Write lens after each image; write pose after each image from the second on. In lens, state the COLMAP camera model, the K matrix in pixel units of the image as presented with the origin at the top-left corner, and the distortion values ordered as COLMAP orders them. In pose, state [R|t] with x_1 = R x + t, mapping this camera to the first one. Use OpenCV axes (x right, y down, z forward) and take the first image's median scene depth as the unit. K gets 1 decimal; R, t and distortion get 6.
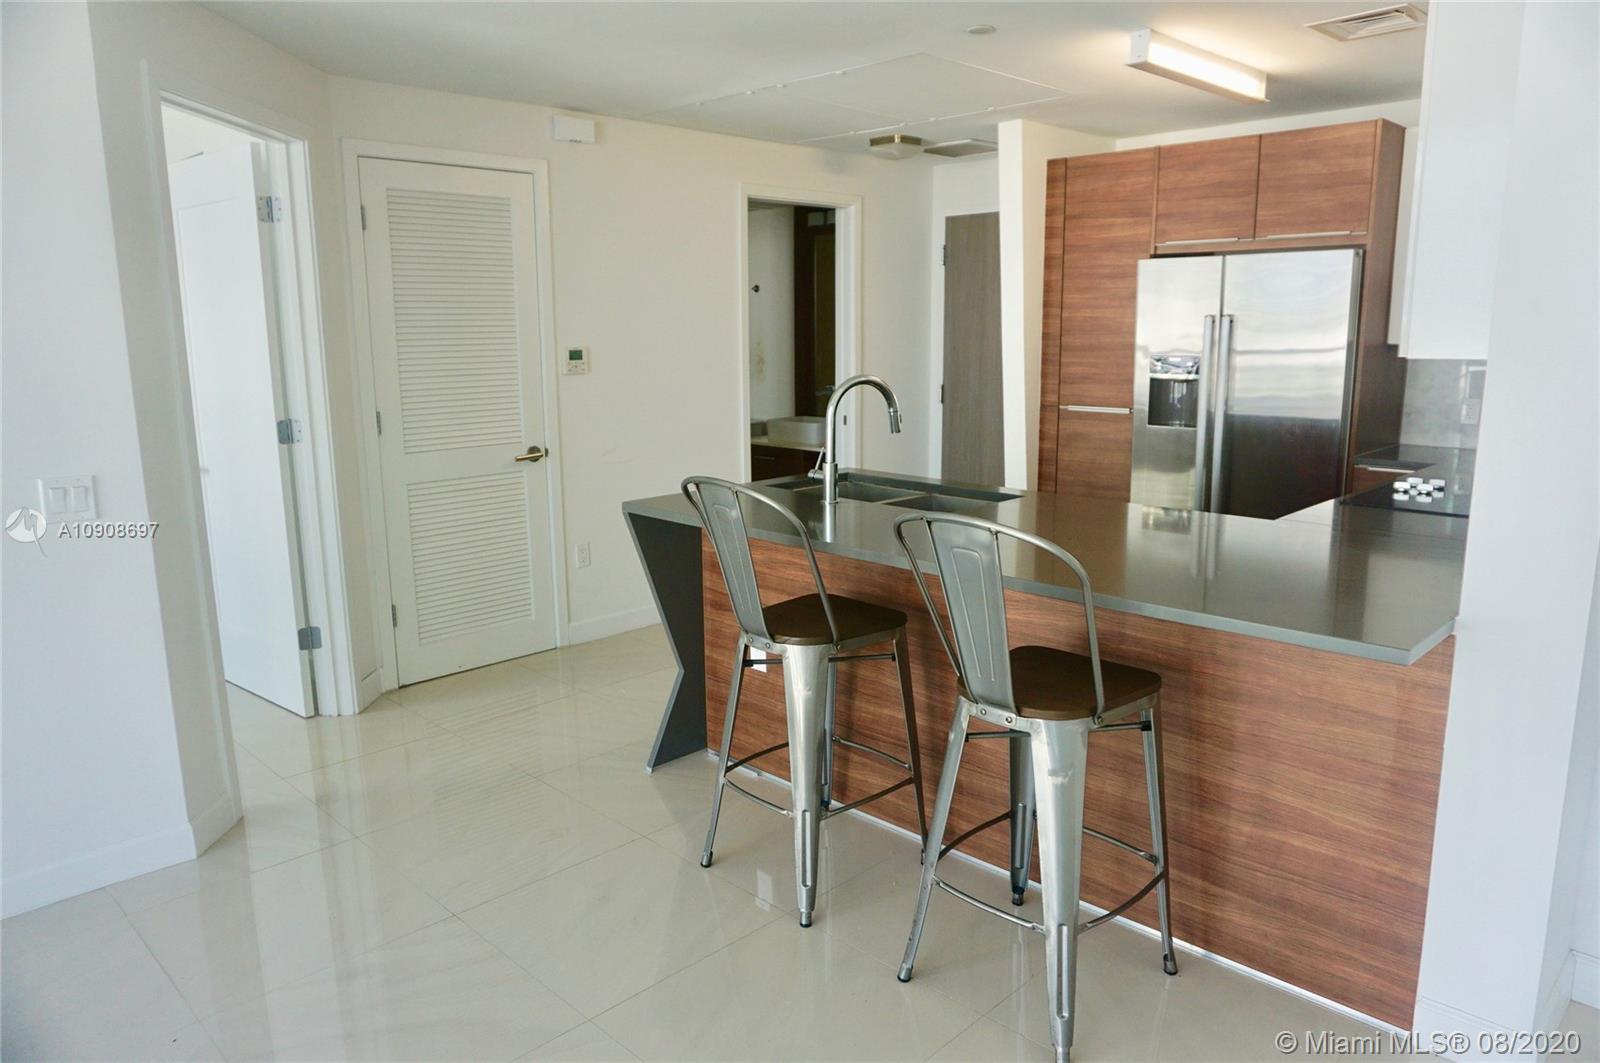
lens RADIAL K [[1065.8, 0, 793.6], [0, 1065.8, 532.0], [0, 0, 1]] dist [-0.051160, 0.040334]
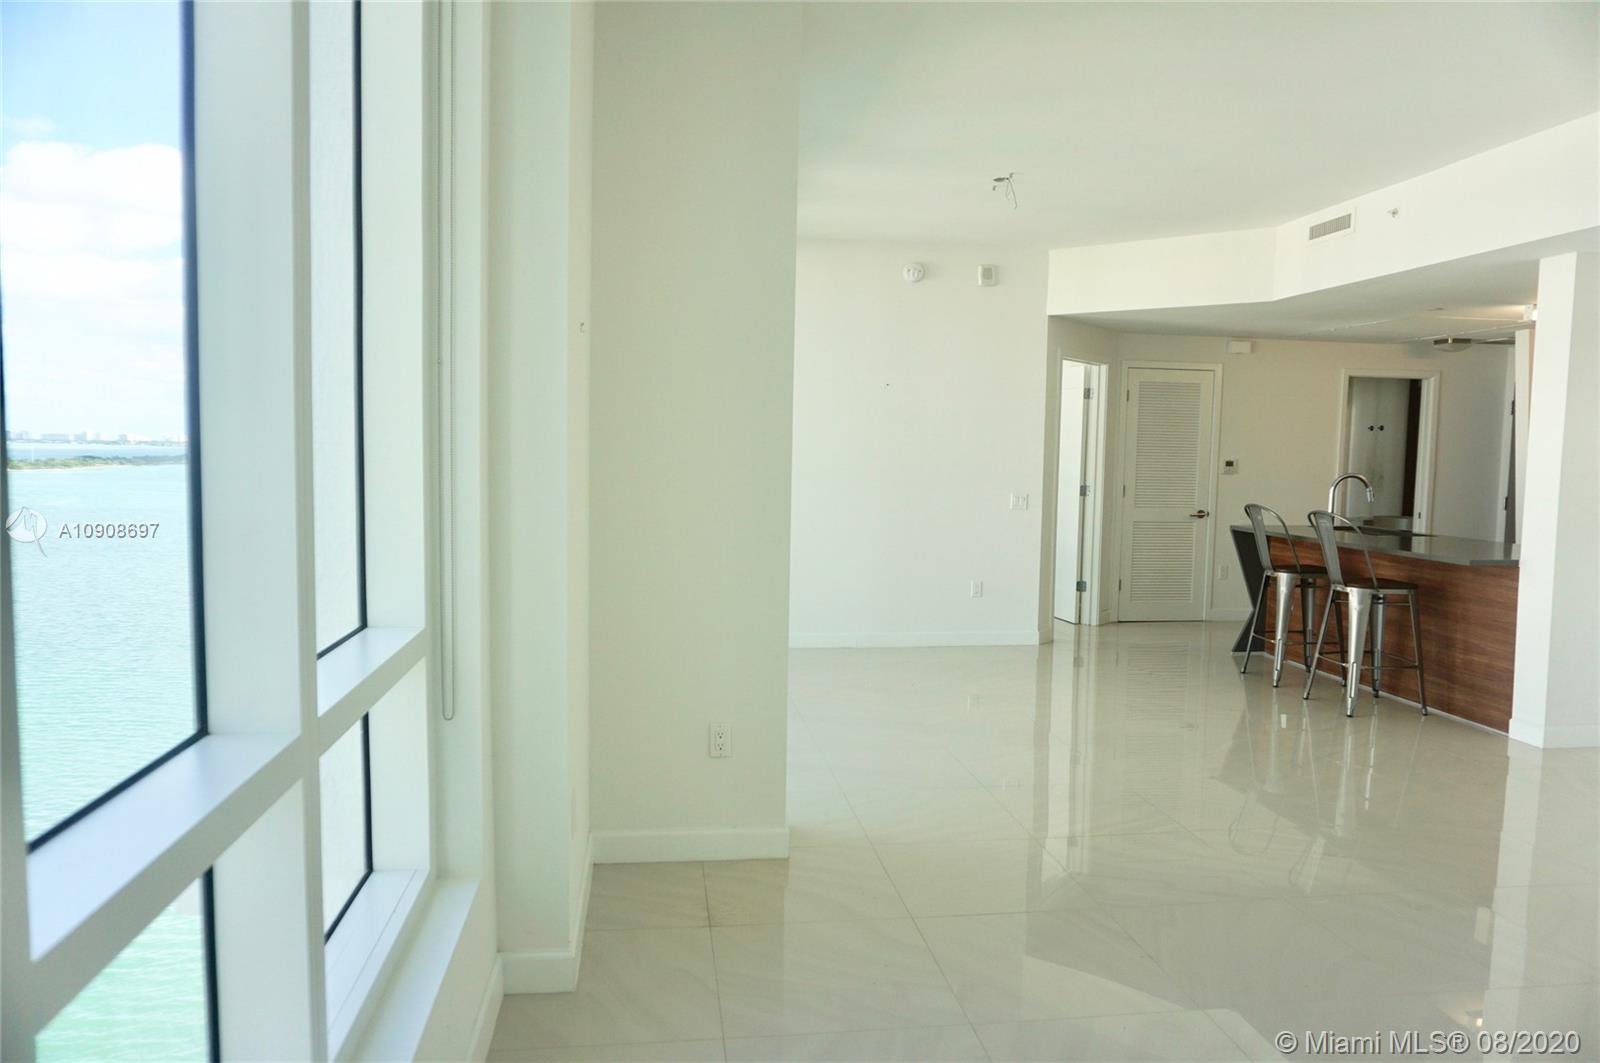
lens RADIAL K [[1065.8, 0, 793.6], [0, 1065.8, 532.0], [0, 0, 1]] dist [-0.051160, 0.040334]
pose [[0.793407, 0.070275, -0.604621, 0.342541], [-0.139325, 0.987909, -0.068003, 0.198611], [0.592531, 0.138193, 0.793605, -0.979559]]
